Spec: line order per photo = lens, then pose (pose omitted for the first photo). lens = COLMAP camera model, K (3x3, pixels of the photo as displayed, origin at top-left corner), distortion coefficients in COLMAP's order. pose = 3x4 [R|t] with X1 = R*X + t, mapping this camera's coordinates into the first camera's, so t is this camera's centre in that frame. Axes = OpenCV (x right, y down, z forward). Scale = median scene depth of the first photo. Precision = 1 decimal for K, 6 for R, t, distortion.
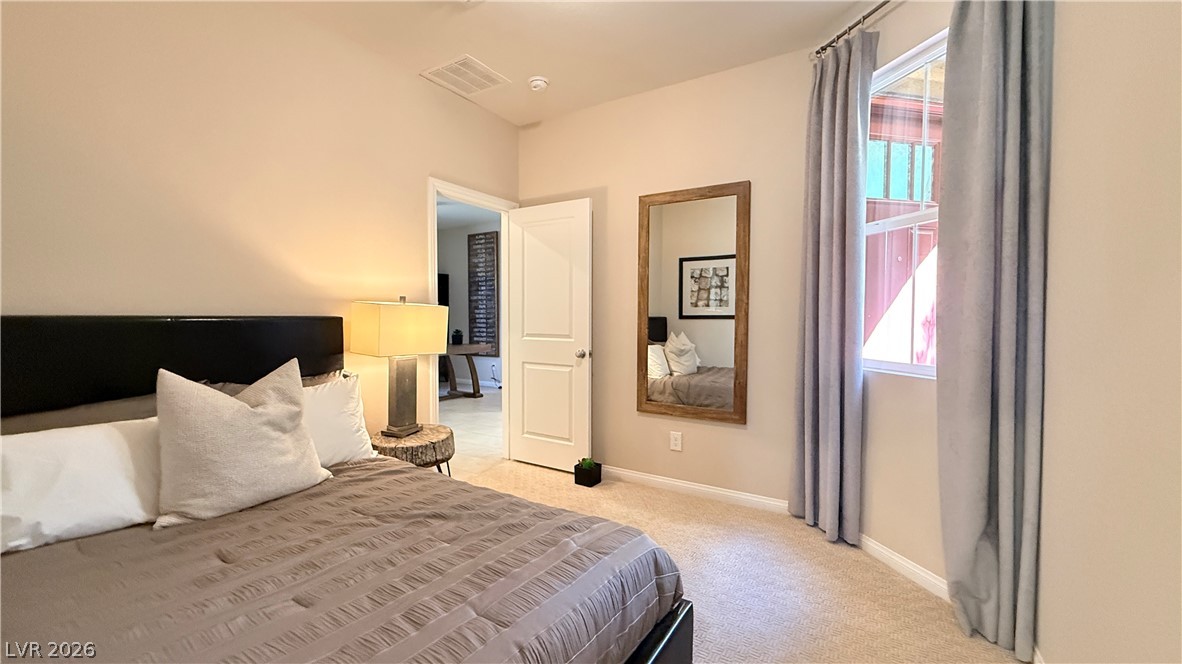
lens RADIAL K [[473.5, 0, 589.2], [0, 473.5, 324.1], [0, 0, 1]] dist [0.002030, -0.000298]
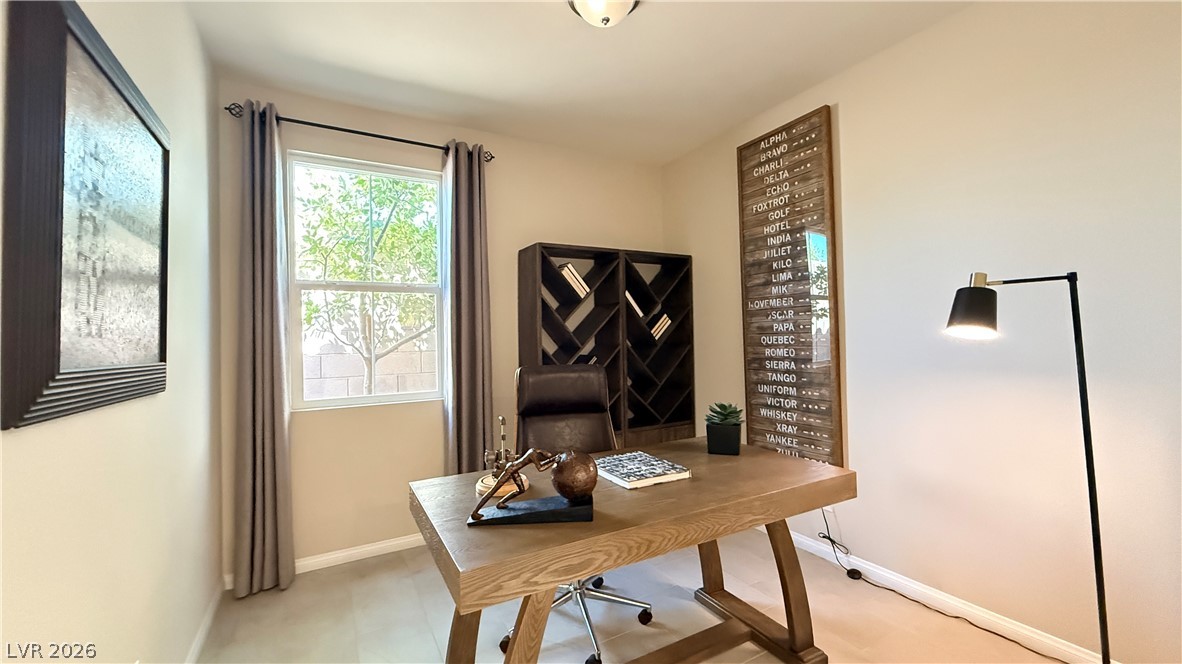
lens RADIAL K [[473.5, 0, 588.6], [0, 473.5, 327.7], [0, 0, 1]] dist [0.002030, -0.000298]
pose [[0.877780, -0.030034, -0.478122, -0.181885], [0.008998, 0.998890, -0.046228, -0.020615], [0.478980, 0.036275, 0.877076, 0.602435]]
